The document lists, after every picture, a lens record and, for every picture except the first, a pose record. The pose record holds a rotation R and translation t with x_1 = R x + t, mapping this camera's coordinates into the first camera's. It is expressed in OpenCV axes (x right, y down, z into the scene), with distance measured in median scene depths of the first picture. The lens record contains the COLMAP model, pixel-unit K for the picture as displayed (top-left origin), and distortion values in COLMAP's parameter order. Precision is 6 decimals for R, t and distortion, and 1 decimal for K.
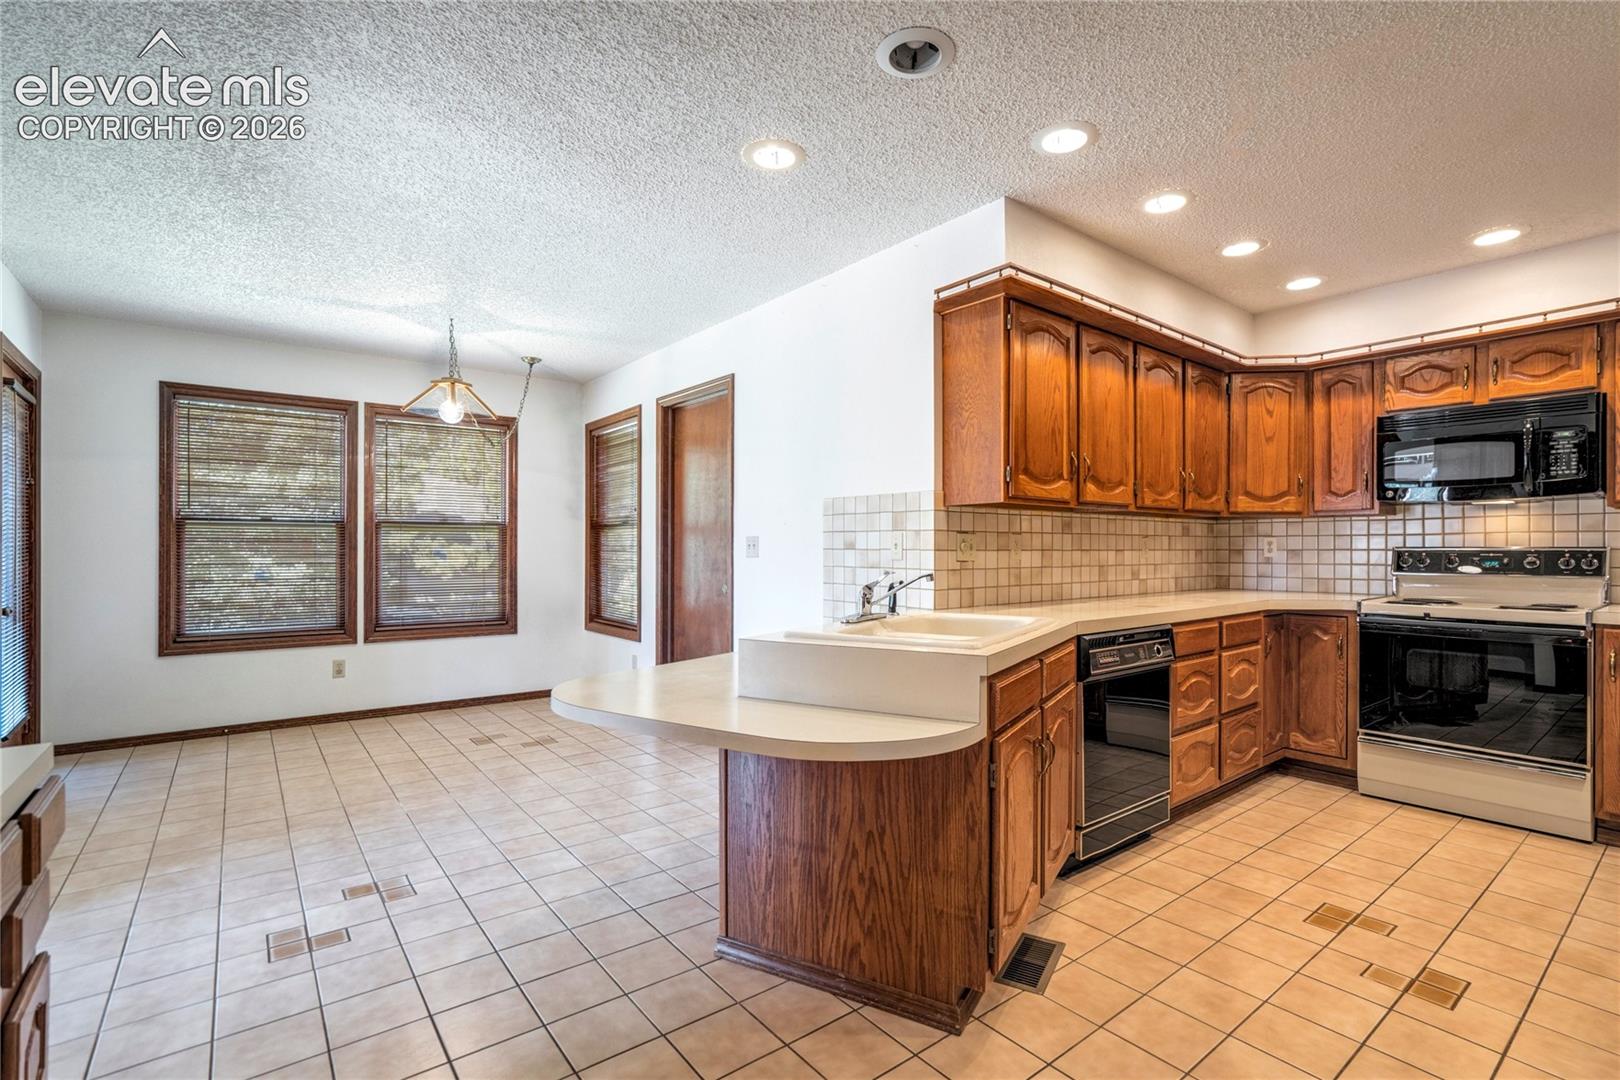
lens RADIAL K [[750.7, 0, 823.2], [0, 750.7, 548.4], [0, 0, 1]] dist [-0.030471, 0.017265]
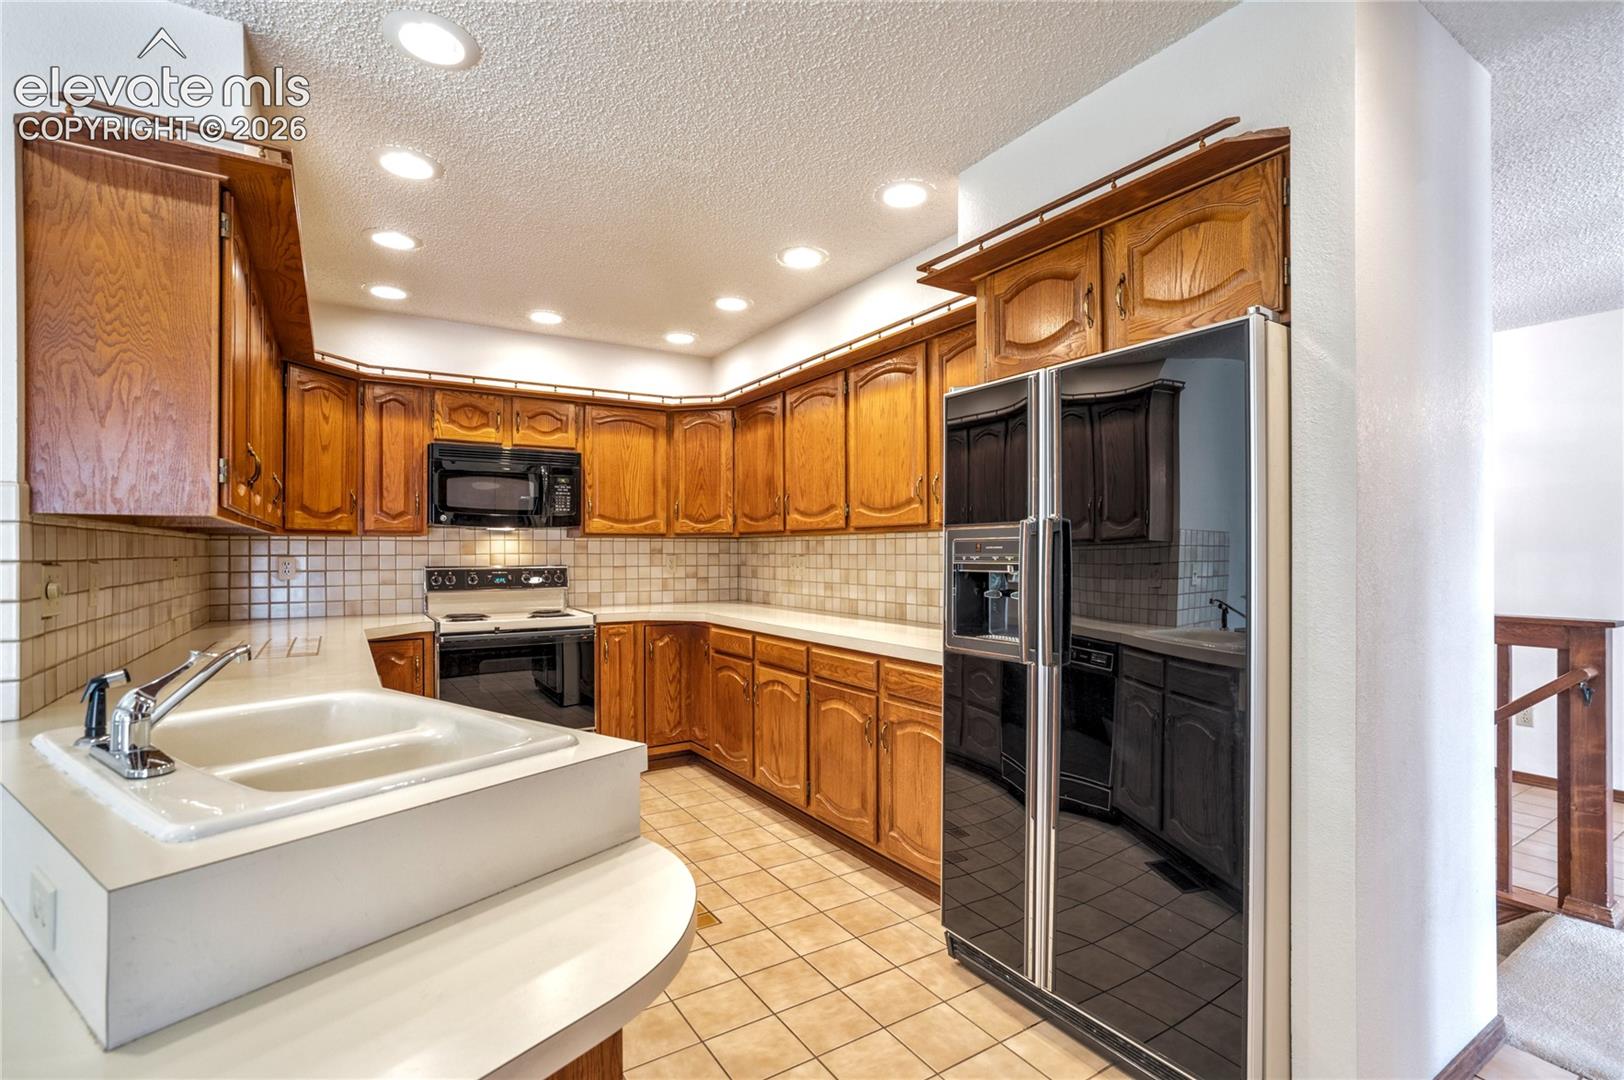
lens RADIAL K [[752.6, 0, 825.2], [0, 752.6, 548.5], [0, 0, 1]] dist [-0.030471, 0.017265]
pose [[0.099637, 0.001510, 0.995023, -0.247808], [0.002510, 0.999995, -0.001769, -0.026909], [-0.995021, 0.002674, 0.099633, 0.355430]]
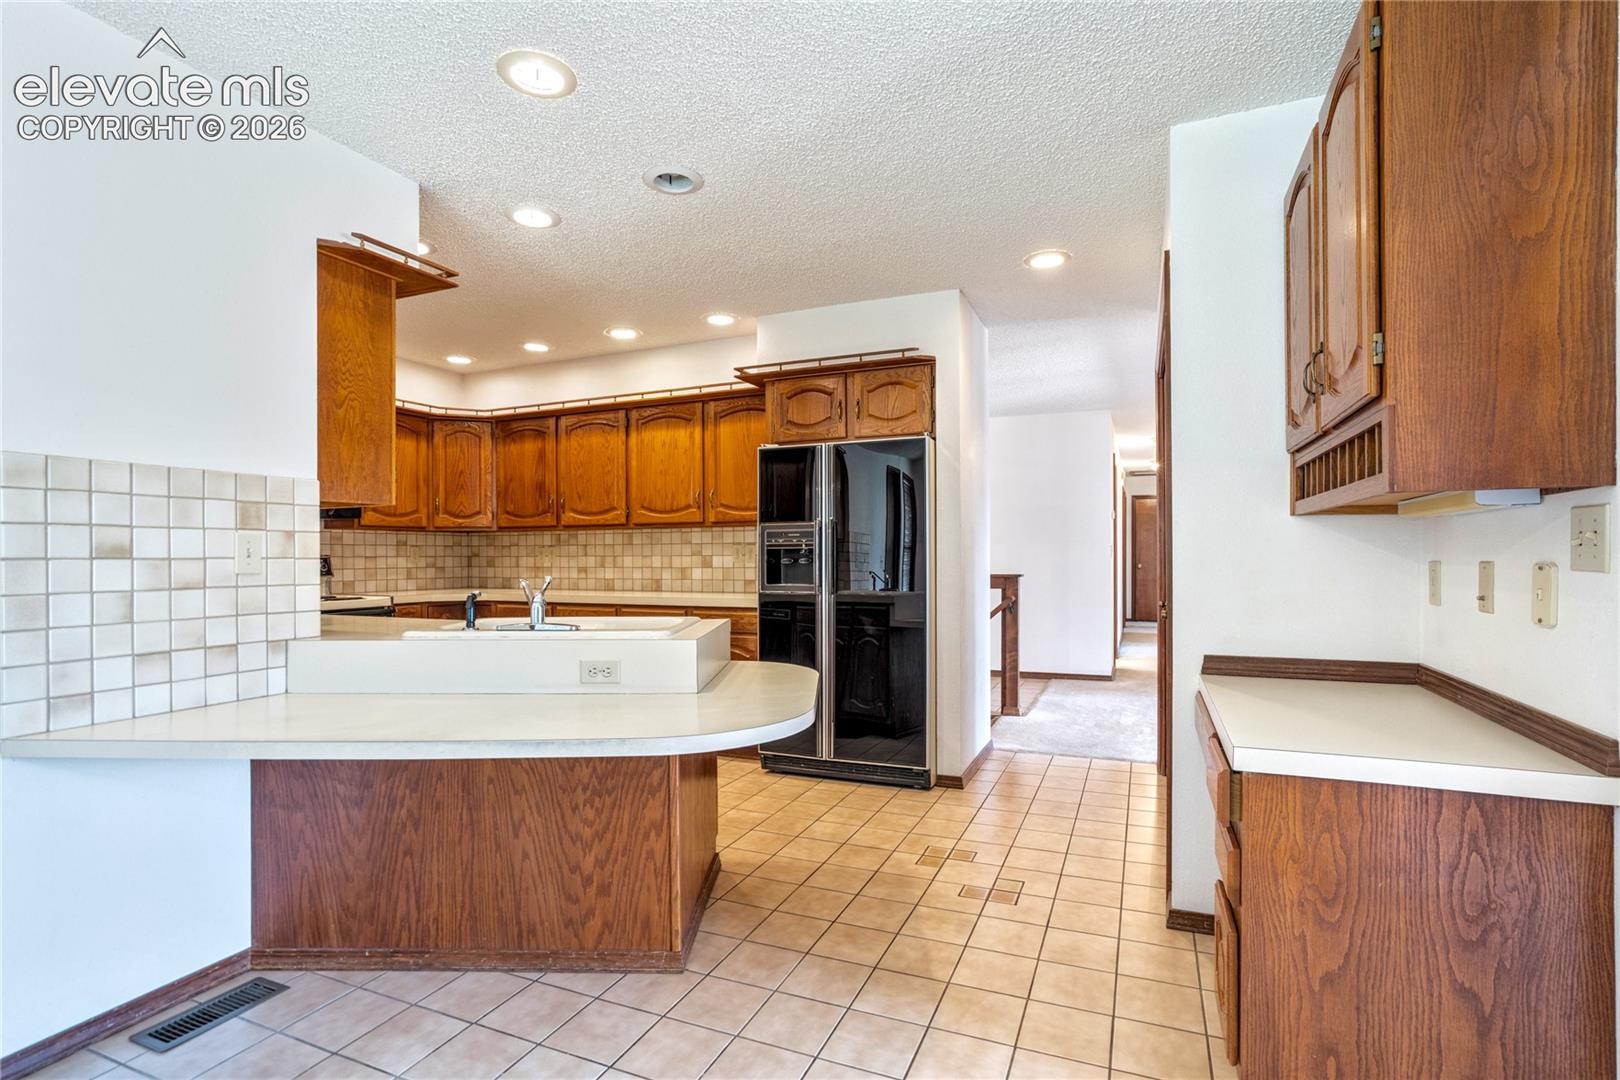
lens RADIAL K [[781.0, 0, 820.6], [0, 781.0, 560.2], [0, 0, 1]] dist [-0.033768, 0.021915]
pose [[-0.475771, -0.005039, 0.879555, -0.677687], [0.004452, 0.999957, 0.008137, 0.000290], [-0.879558, 0.007787, -0.475728, 0.799478]]
